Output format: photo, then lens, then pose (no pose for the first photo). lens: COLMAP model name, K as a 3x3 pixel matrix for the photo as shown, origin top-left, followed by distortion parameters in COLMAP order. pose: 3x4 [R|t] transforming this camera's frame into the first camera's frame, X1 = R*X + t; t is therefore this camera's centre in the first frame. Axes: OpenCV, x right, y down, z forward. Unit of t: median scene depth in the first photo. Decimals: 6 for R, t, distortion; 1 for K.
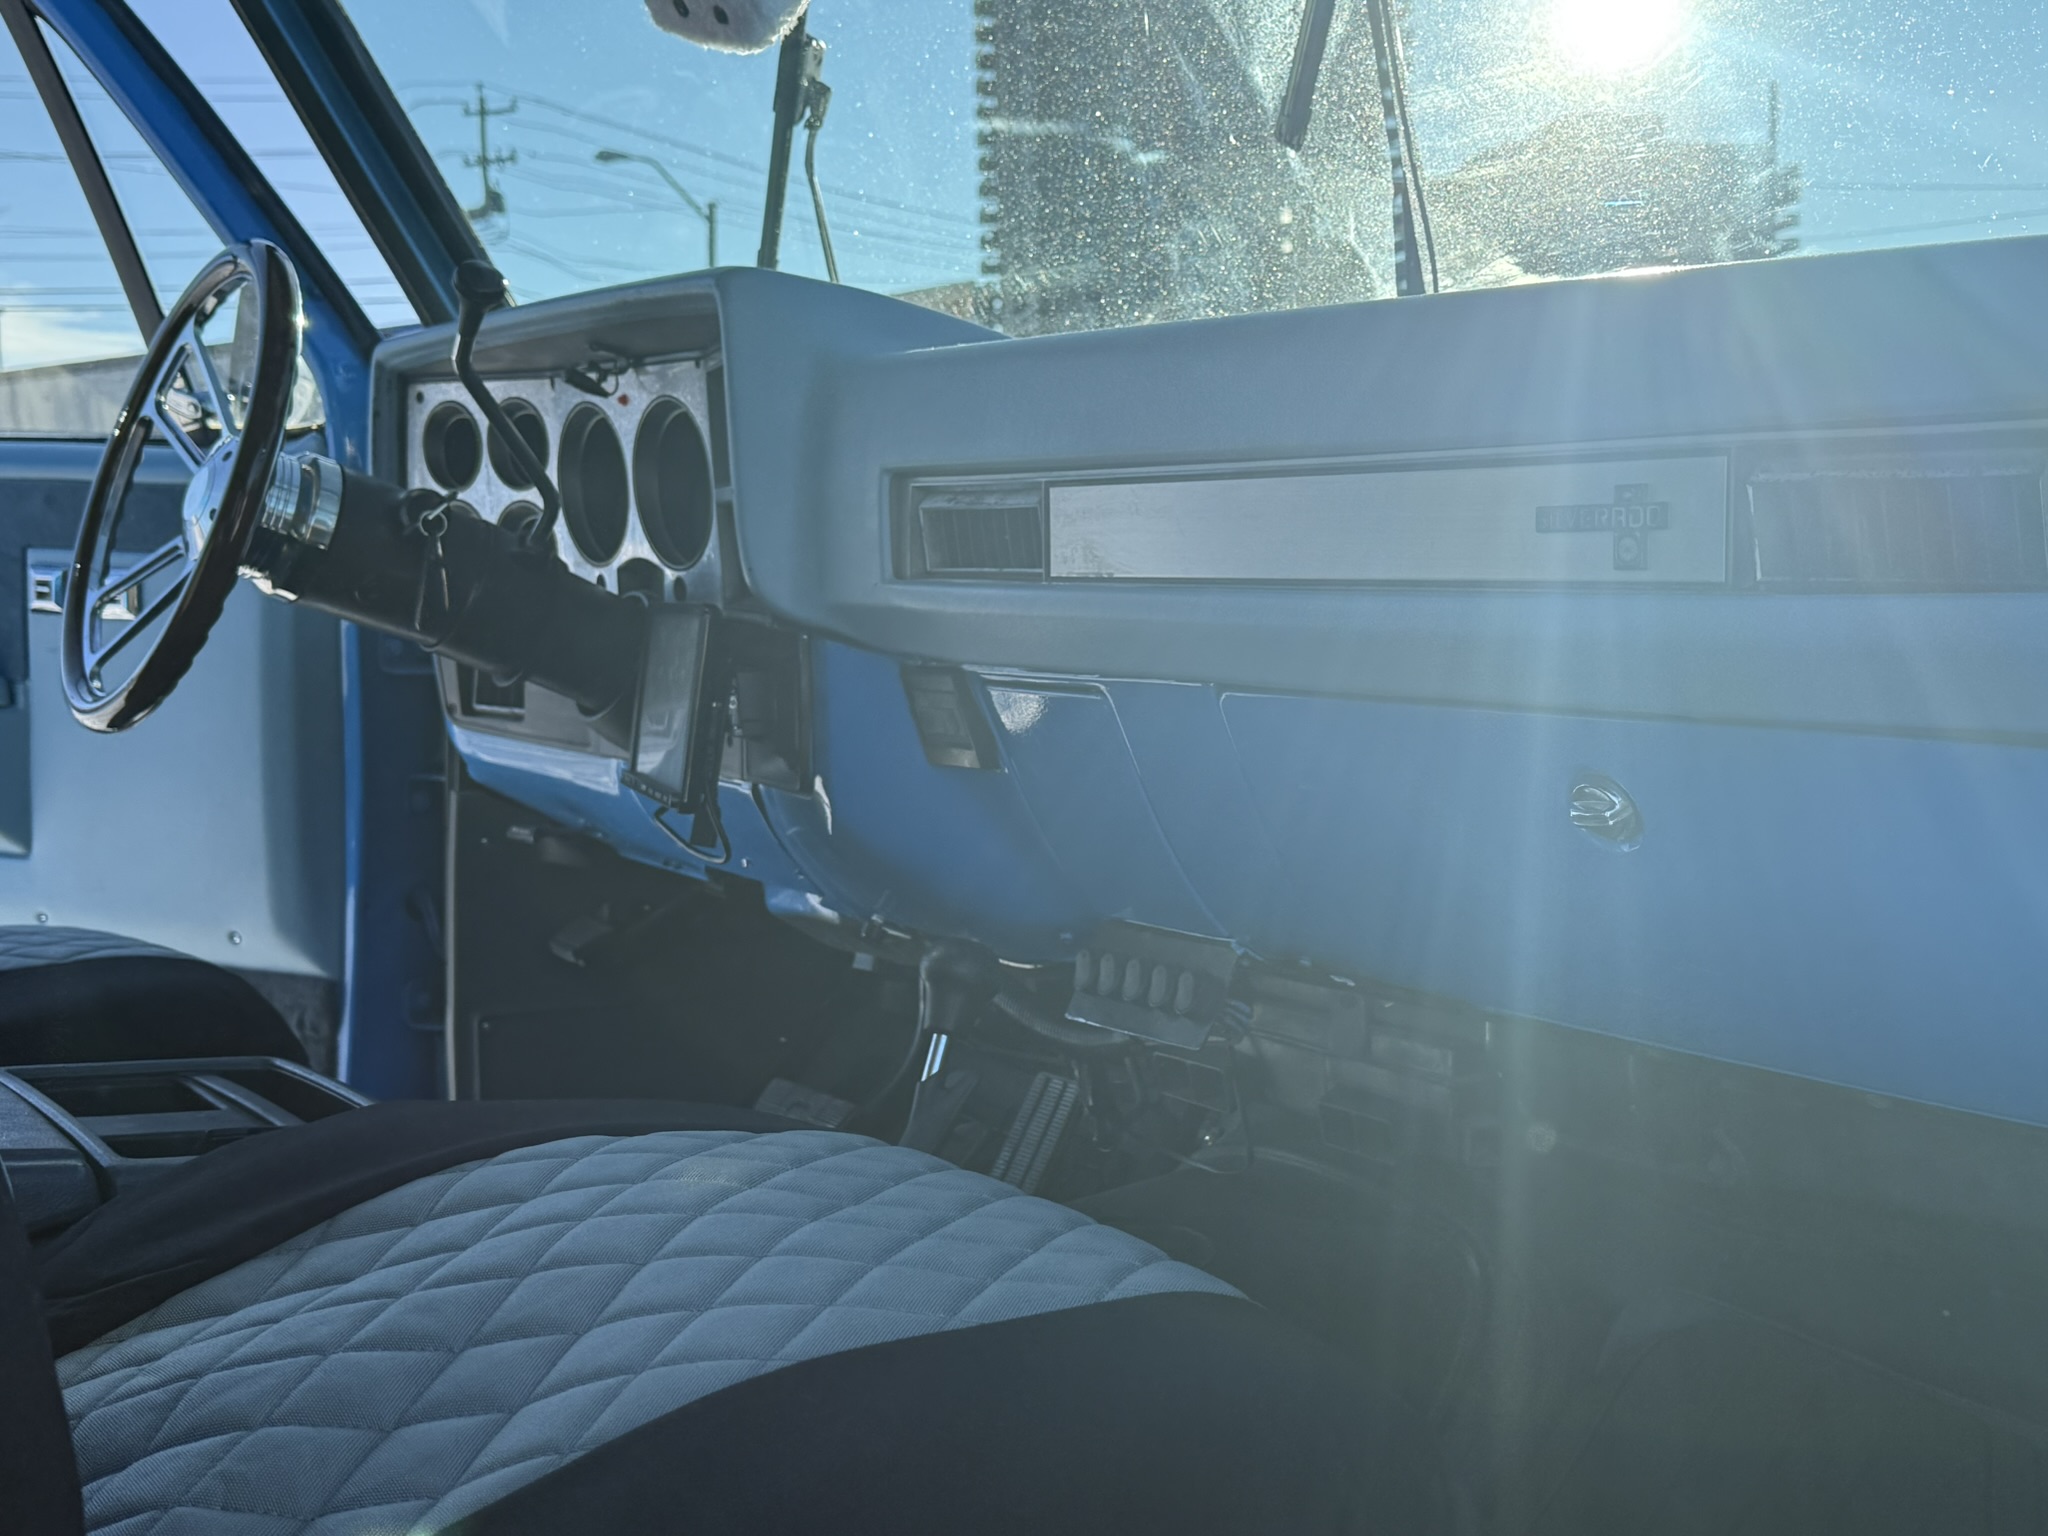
lens RADIAL K [[2387.8, 0, 1024.0], [0, 2387.8, 768.0], [0, 0, 1]] dist [0.222722, -0.551394]
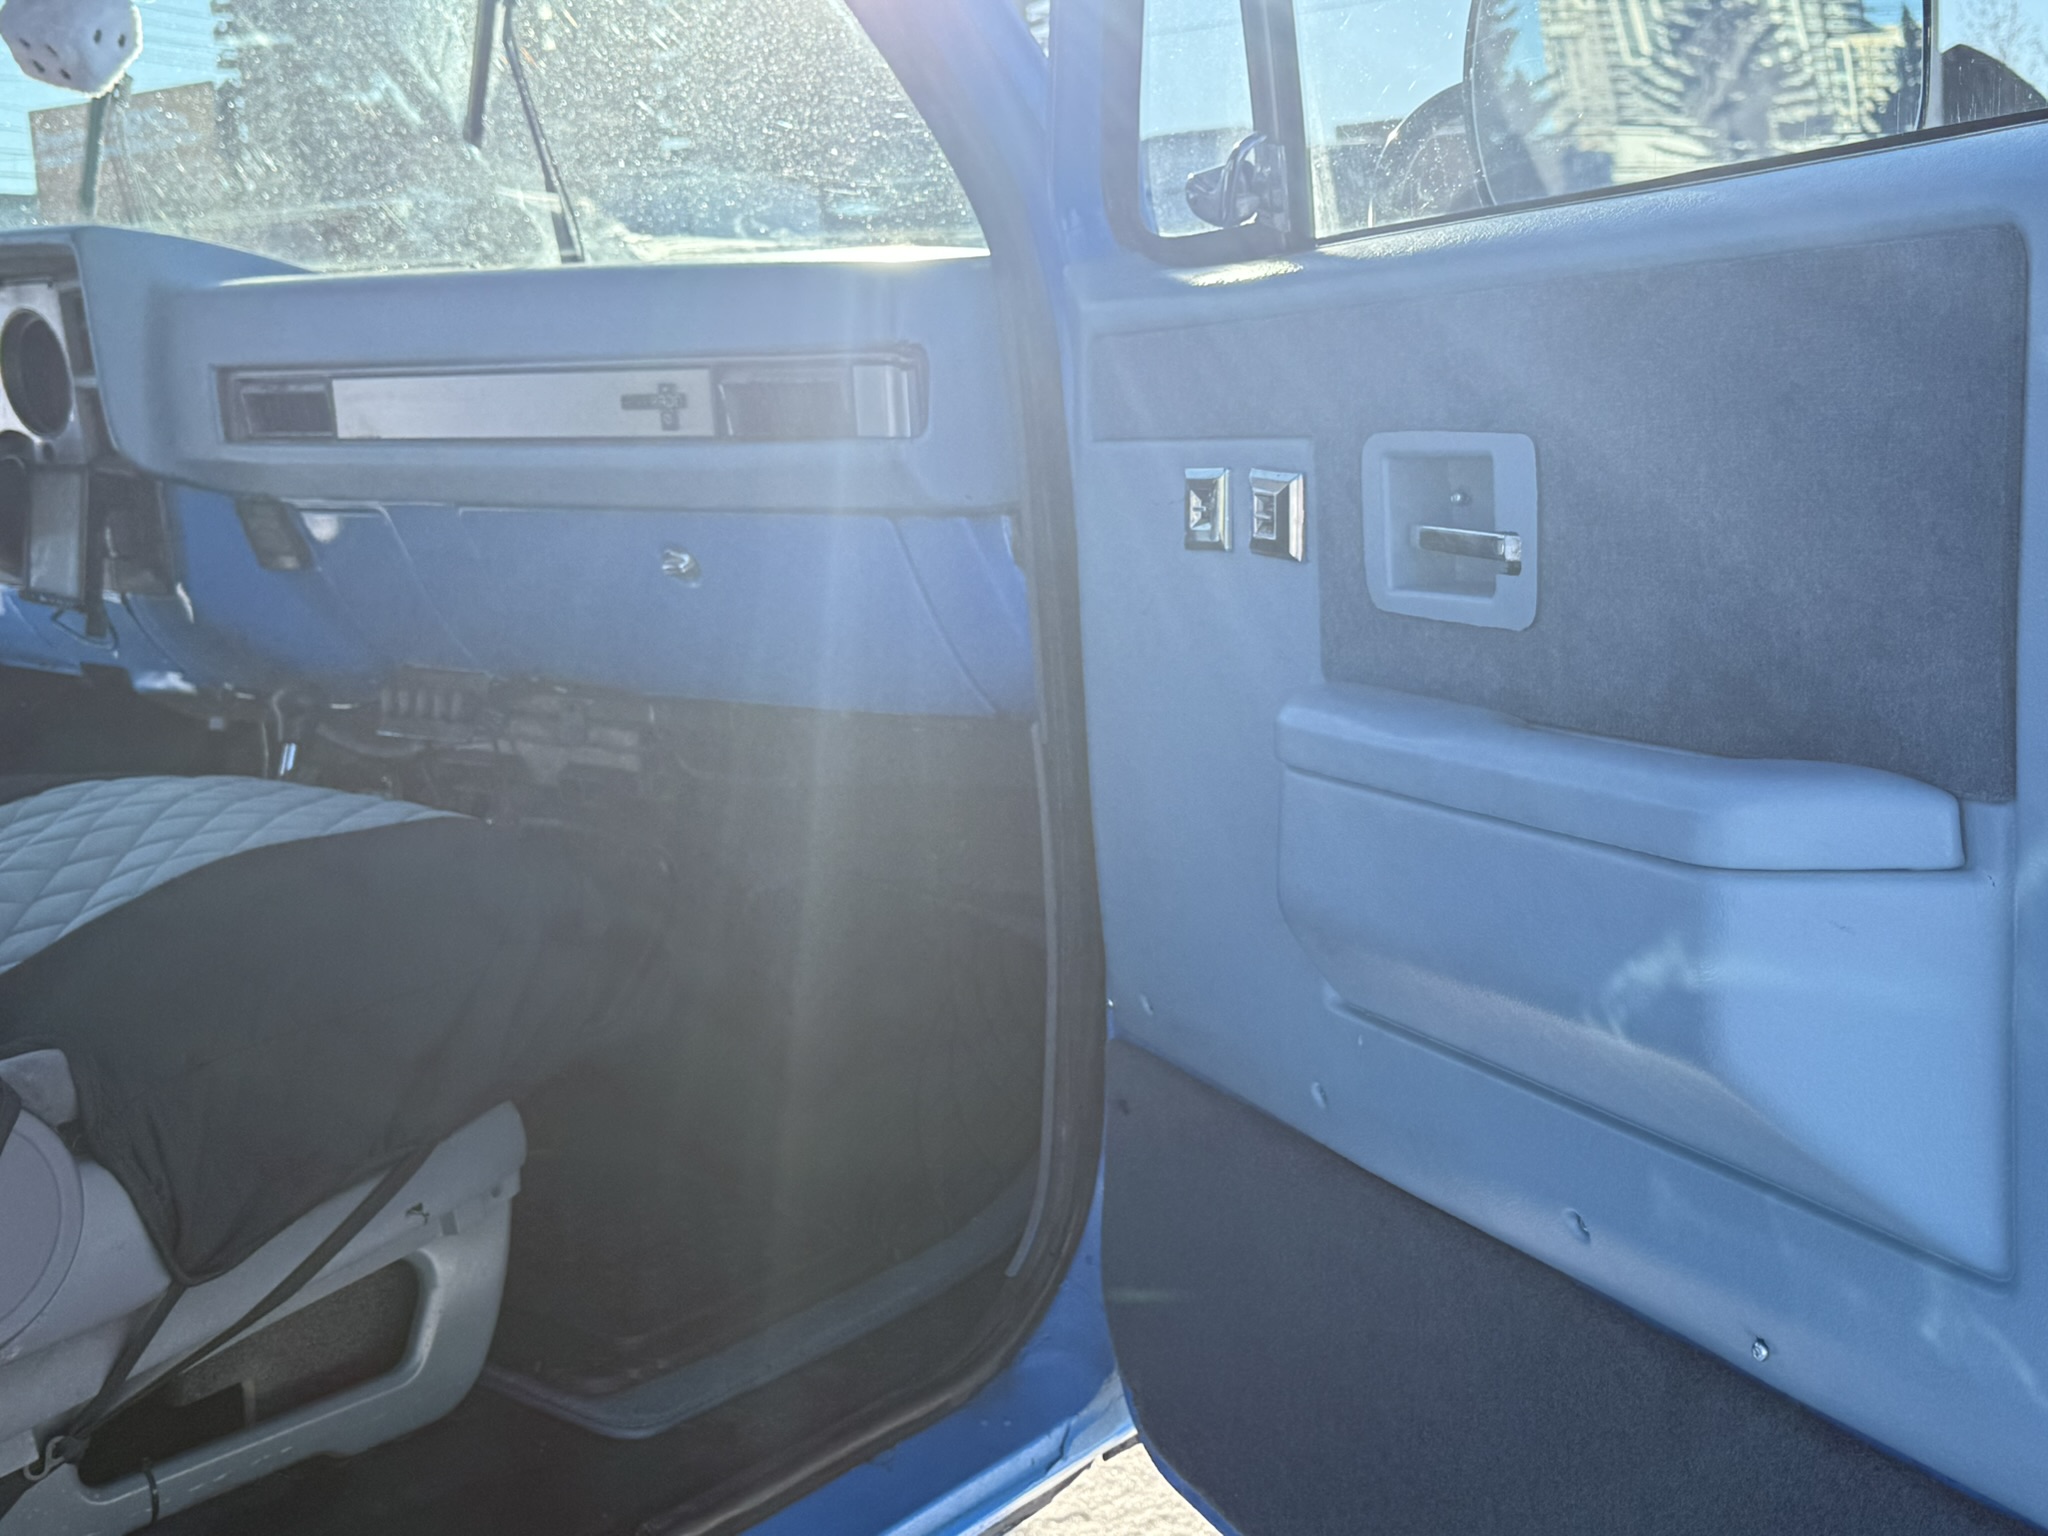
lens RADIAL K [[2387.8, 0, 1024.0], [0, 2387.8, 768.0], [0, 0, 1]] dist [0.222722, -0.551394]
pose [[0.958220, -0.086506, 0.272636, -0.009424], [0.064808, 0.994043, 0.087626, 0.021118], [-0.278592, -0.066296, 0.958119, -0.579256]]
